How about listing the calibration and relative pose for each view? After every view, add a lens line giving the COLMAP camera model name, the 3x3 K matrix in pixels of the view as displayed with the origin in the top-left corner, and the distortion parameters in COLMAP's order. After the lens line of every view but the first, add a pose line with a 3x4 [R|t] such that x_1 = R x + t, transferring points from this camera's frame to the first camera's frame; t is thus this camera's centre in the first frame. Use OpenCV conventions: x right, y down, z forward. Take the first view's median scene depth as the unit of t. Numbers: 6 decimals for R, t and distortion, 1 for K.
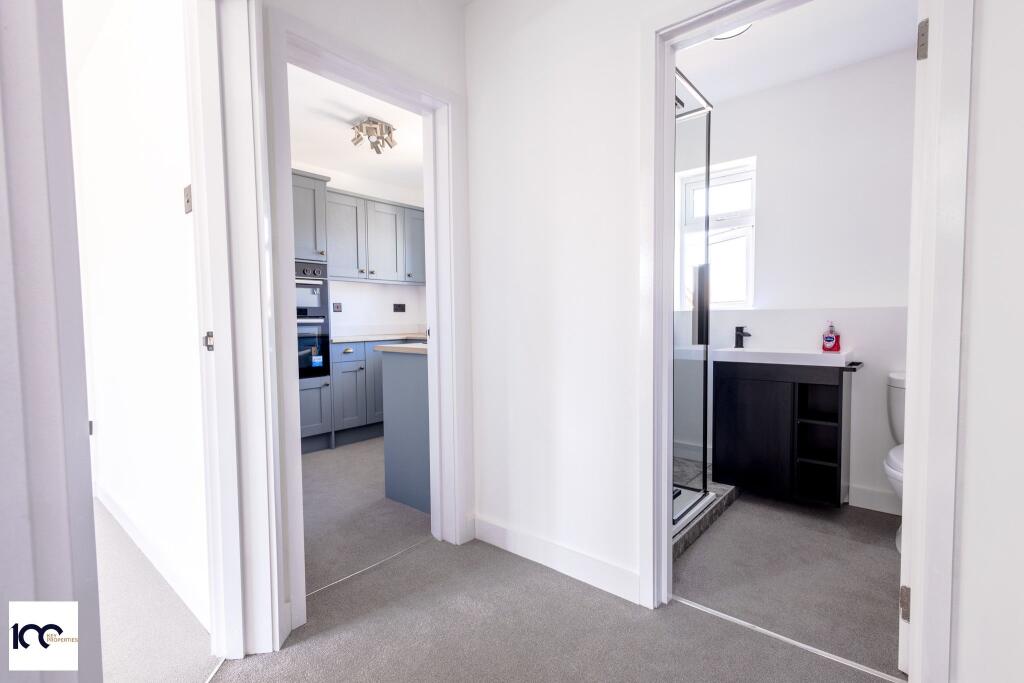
lens RADIAL K [[474.3, 0, 518.0], [0, 474.3, 341.2], [0, 0, 1]] dist [0.016523, -0.002212]
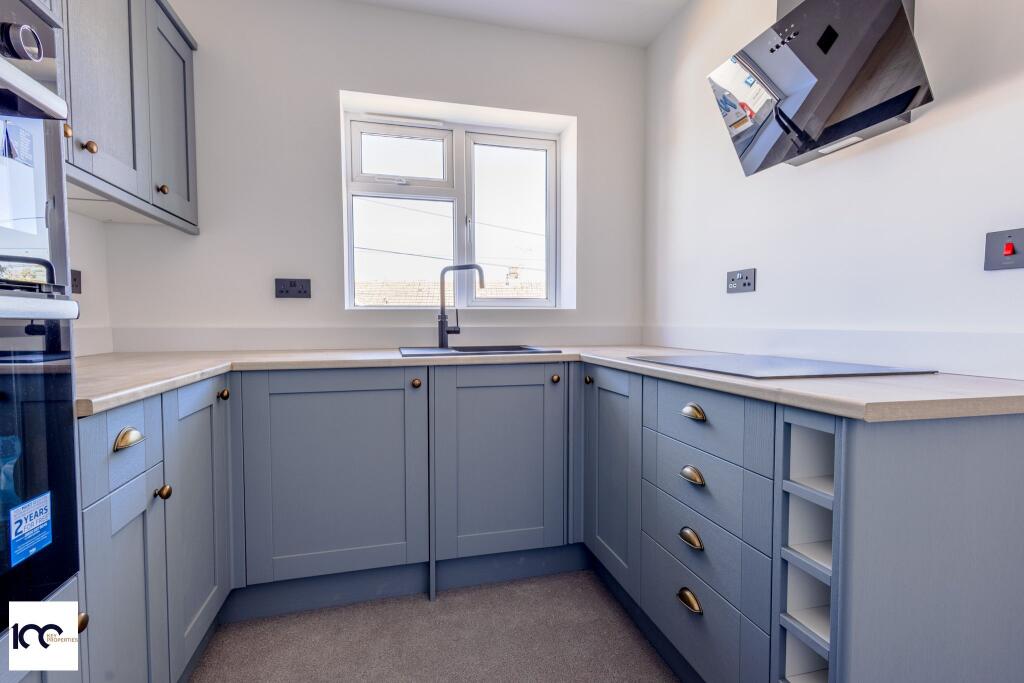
lens RADIAL K [[474.3, 0, 505.4], [0, 474.3, 343.2], [0, 0, 1]] dist [0.016523, -0.002212]
pose [[0.587798, -0.027956, 0.808524, -0.462440], [0.033438, 0.999388, 0.010247, -0.025125], [-0.808316, 0.021012, 0.588373, 0.738138]]
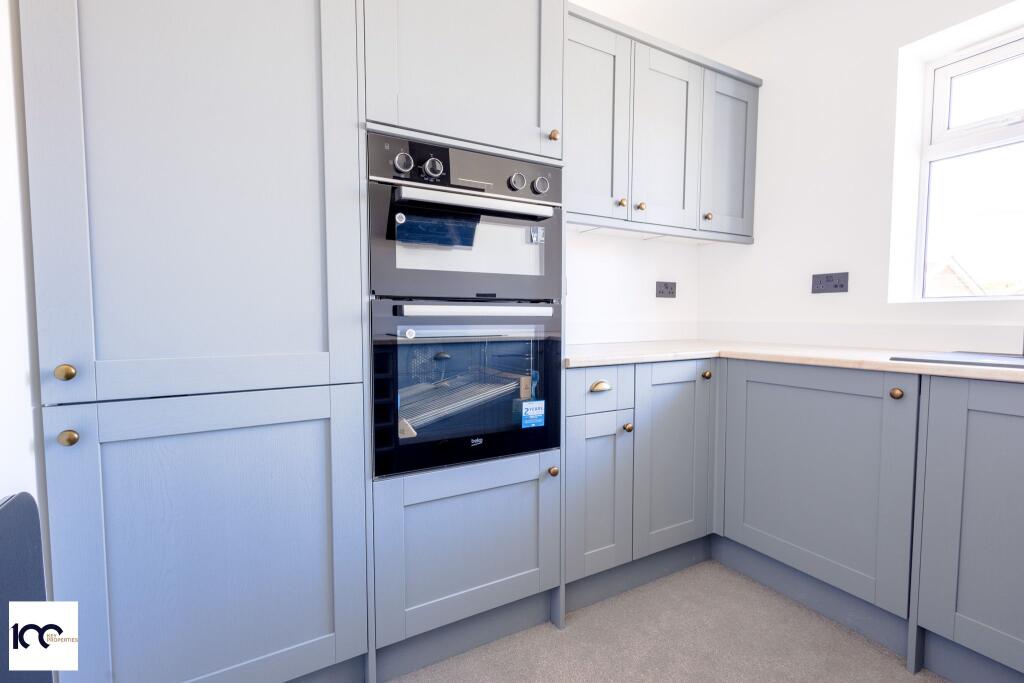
lens RADIAL K [[474.3, 0, 518.4], [0, 474.3, 343.2], [0, 0, 1]] dist [0.016523, -0.002212]
pose [[0.939814, 0.030310, -0.340341, -0.300854], [-0.026051, 0.999515, 0.017078, -0.022830], [0.340693, -0.007184, 0.940147, 0.625515]]
